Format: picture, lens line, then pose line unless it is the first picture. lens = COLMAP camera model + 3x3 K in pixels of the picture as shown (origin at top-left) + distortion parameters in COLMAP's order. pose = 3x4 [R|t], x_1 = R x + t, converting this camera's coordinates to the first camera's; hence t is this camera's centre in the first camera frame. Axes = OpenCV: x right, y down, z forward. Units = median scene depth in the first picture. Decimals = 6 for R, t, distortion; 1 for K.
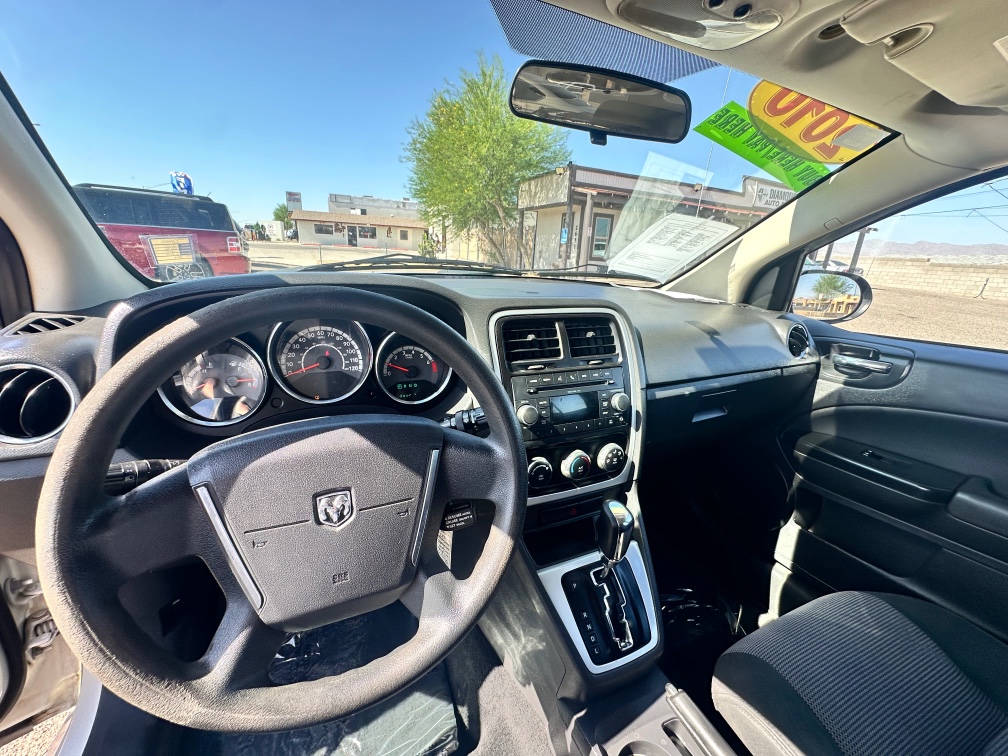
lens RADIAL K [[400.4, 0, 505.5], [0, 400.4, 379.8], [0, 0, 1]] dist [-0.009332, 0.000046]
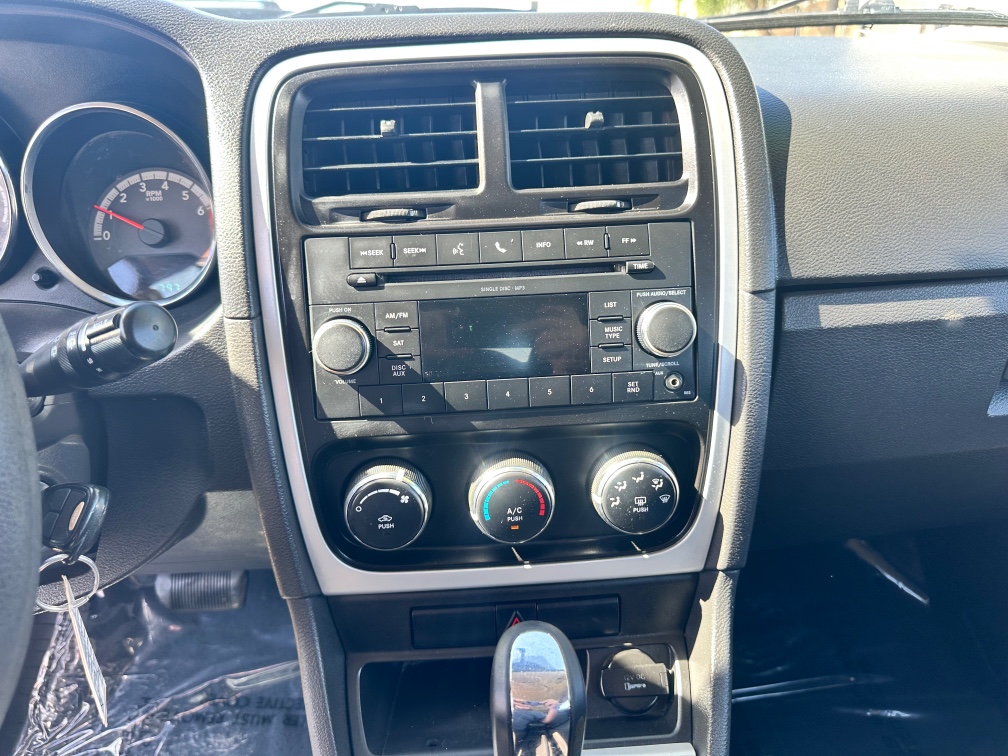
lens RADIAL K [[752.9, 0, 504.1], [0, 752.9, 384.8], [0, 0, 1]] dist [-0.004639, -0.006066]
pose [[0.929933, 0.072754, -0.360461, 0.343393], [-0.036204, 0.993584, 0.107142, 0.034939], [0.365943, -0.086584, 0.926601, 0.337416]]
